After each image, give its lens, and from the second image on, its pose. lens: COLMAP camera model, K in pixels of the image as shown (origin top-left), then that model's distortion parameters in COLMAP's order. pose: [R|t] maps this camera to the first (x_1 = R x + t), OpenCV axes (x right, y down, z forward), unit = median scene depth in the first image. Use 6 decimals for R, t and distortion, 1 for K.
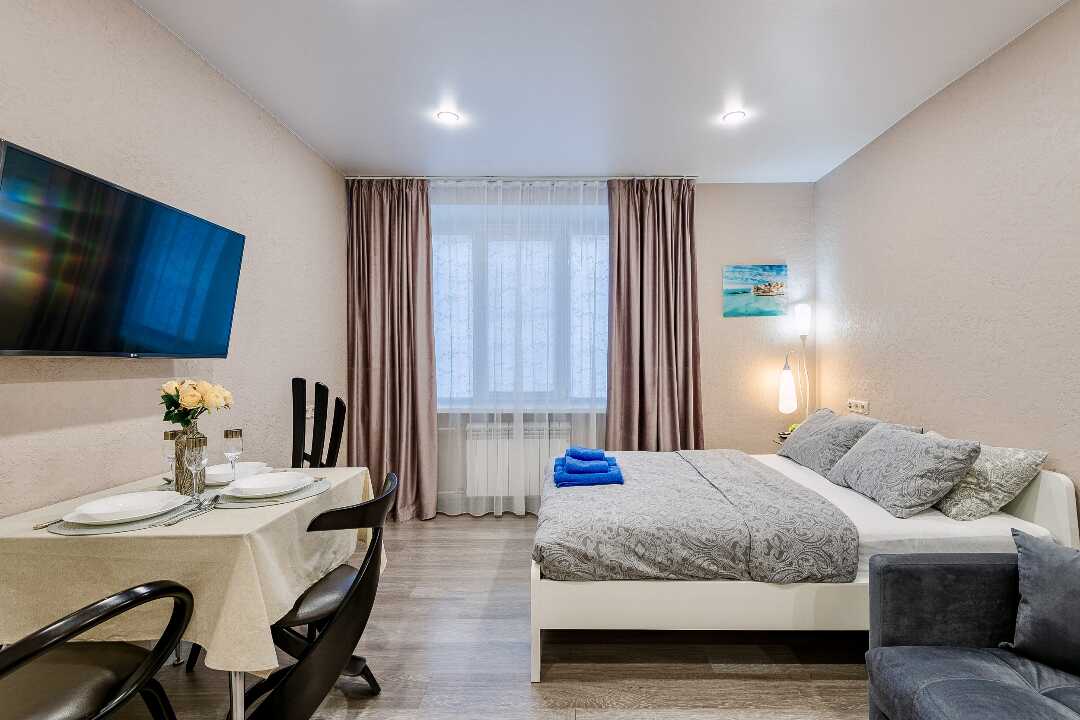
lens RADIAL K [[490.2, 0, 556.1], [0, 490.2, 355.5], [0, 0, 1]] dist [0.012822, -0.003838]
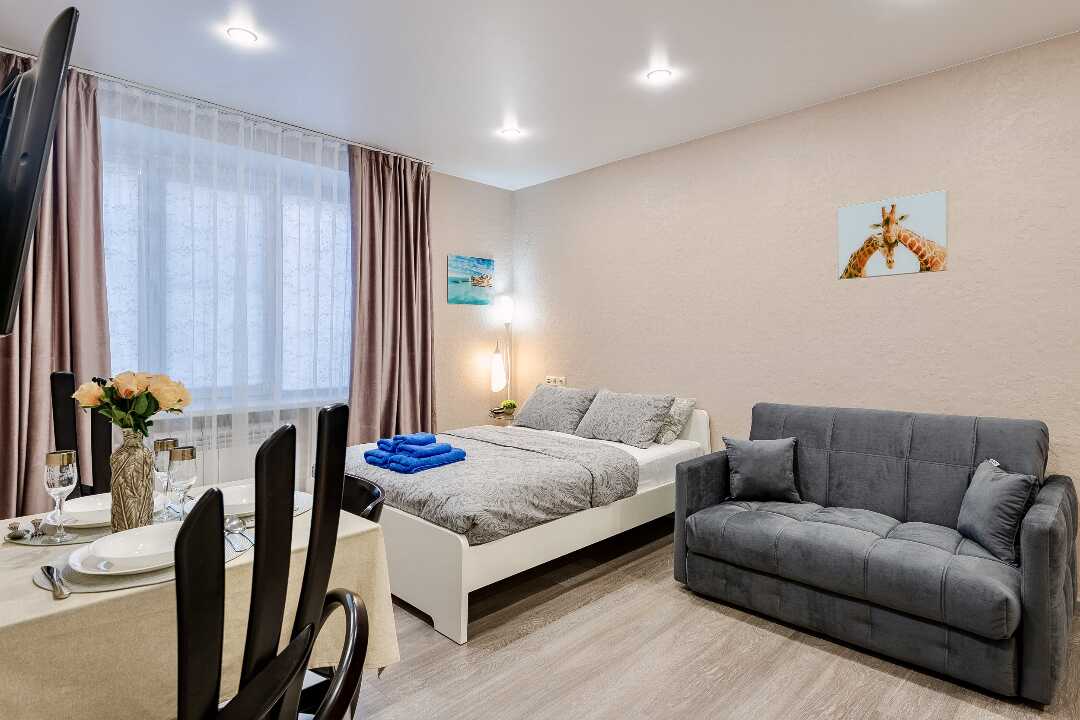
lens RADIAL K [[580.4, 0, 538.5], [0, 580.4, 353.8], [0, 0, 1]] dist [0.025583, -0.002621]
pose [[0.695697, -0.013201, 0.718214, -0.644331], [-0.003257, 0.999763, 0.021530, 0.001499], [-0.718328, -0.017318, 0.695489, 0.003680]]
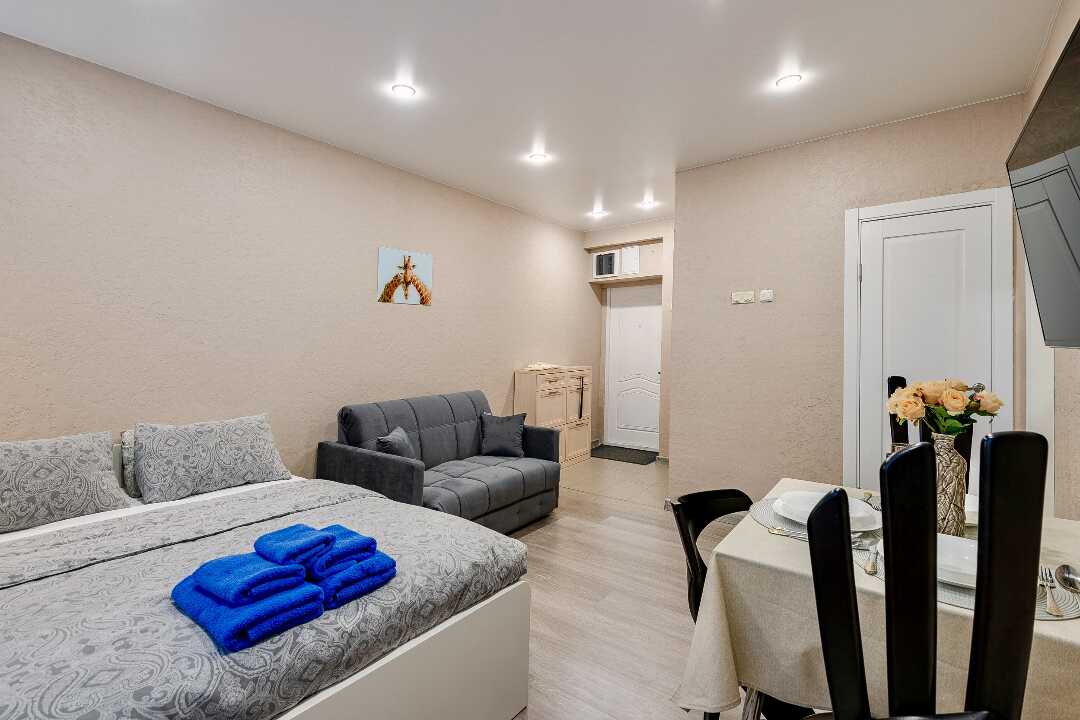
lens RADIAL K [[490.2, 0, 542.6], [0, 490.2, 363.5], [0, 0, 1]] dist [0.012822, -0.003838]
pose [[-0.795581, -0.007935, 0.605795, -0.469444], [0.009023, 0.999648, 0.024943, 0.007745], [-0.605780, 0.025311, -0.795230, 1.324272]]
